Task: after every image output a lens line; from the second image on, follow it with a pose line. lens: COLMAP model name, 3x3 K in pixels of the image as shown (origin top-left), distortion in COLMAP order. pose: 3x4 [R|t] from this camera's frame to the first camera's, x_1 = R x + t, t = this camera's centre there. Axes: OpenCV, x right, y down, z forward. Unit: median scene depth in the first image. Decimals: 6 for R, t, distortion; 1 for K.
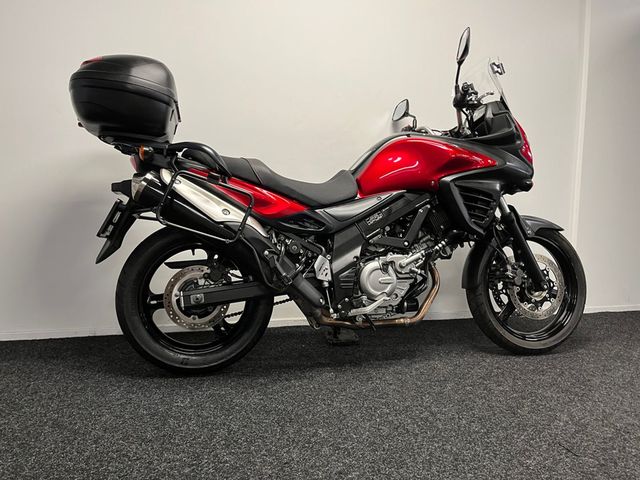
lens RADIAL K [[486.6, 0, 318.2], [0, 486.6, 238.2], [0, 0, 1]] dist [0.069720, -0.086078]
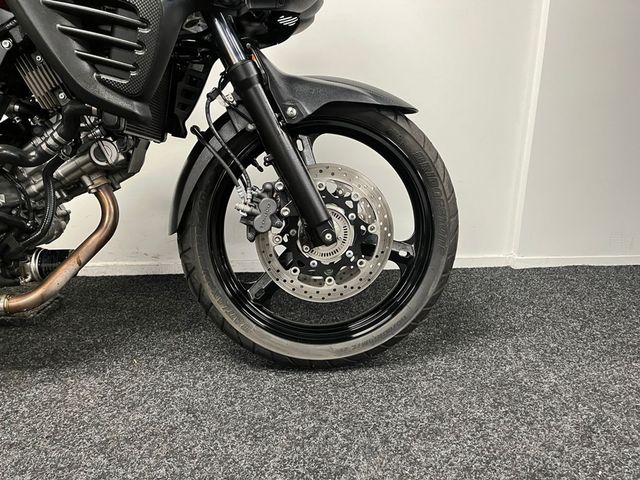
lens RADIAL K [[486.6, 0, 318.1], [0, 486.6, 241.2], [0, 0, 1]] dist [0.069720, -0.086078]
pose [[0.987048, 0.035264, -0.156504, 0.583087], [-0.003854, 0.980473, 0.196615, 0.016563], [0.160381, -0.193466, 0.967910, 0.630894]]
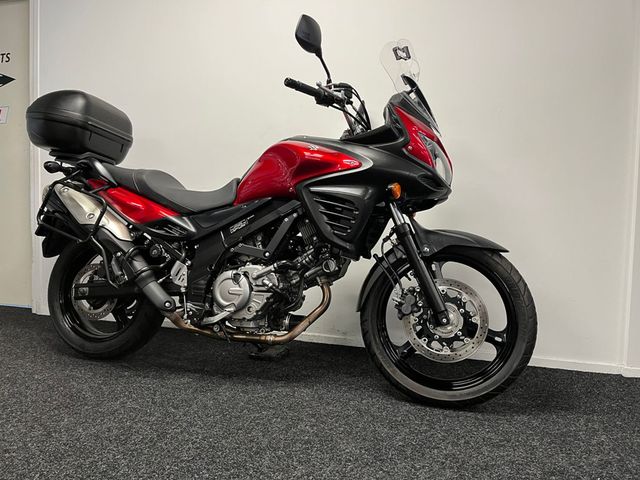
lens RADIAL K [[486.6, 0, 319.5], [0, 486.6, 238.4], [0, 0, 1]] dist [0.069720, -0.086078]
pose [[0.861274, 0.031984, -0.507133, 0.759166], [-0.052825, 0.998245, -0.026756, 0.000154], [0.505387, 0.049833, 0.861452, 0.252744]]
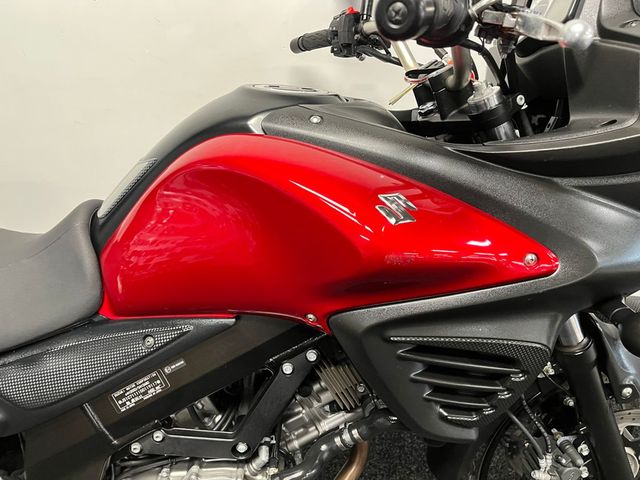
lens RADIAL K [[486.6, 0, 321.2], [0, 486.6, 241.0], [0, 0, 1]] dist [0.069720, -0.086078]
pose [[0.987080, 0.081112, -0.138182, 0.282339], [-0.018619, 0.914622, 0.403881, -0.280346], [0.159144, -0.396090, 0.904315, 0.766503]]
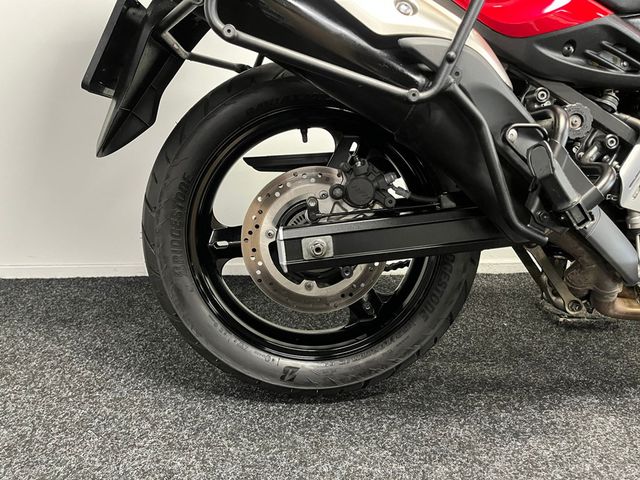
lens RADIAL K [[486.6, 0, 320.1], [0, 486.6, 245.6], [0, 0, 1]] dist [0.069720, -0.086078]
pose [[0.982774, 0.049750, -0.177989, -0.159163], [-0.008807, 0.974599, 0.223783, 0.027426], [0.184601, -0.218361, 0.958249, 0.561297]]
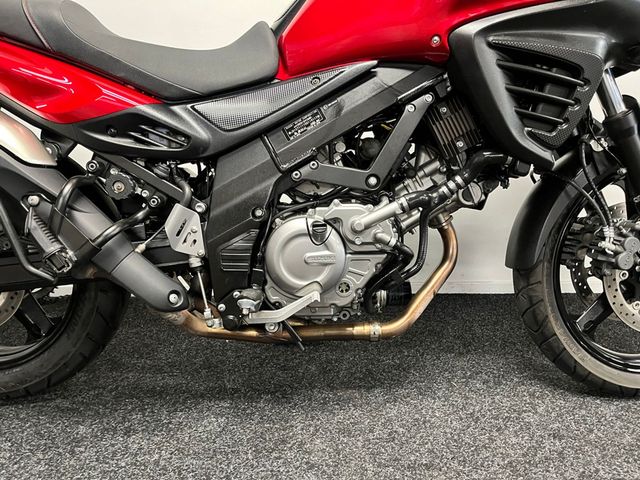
lens RADIAL K [[486.6, 0, 324.4], [0, 486.6, 245.9], [0, 0, 1]] dist [0.069720, -0.086078]
pose [[0.980180, 0.048343, -0.192118, 0.234492], [-0.009195, 0.979825, 0.199646, -0.021598], [0.197894, -0.193922, 0.960850, 0.538207]]
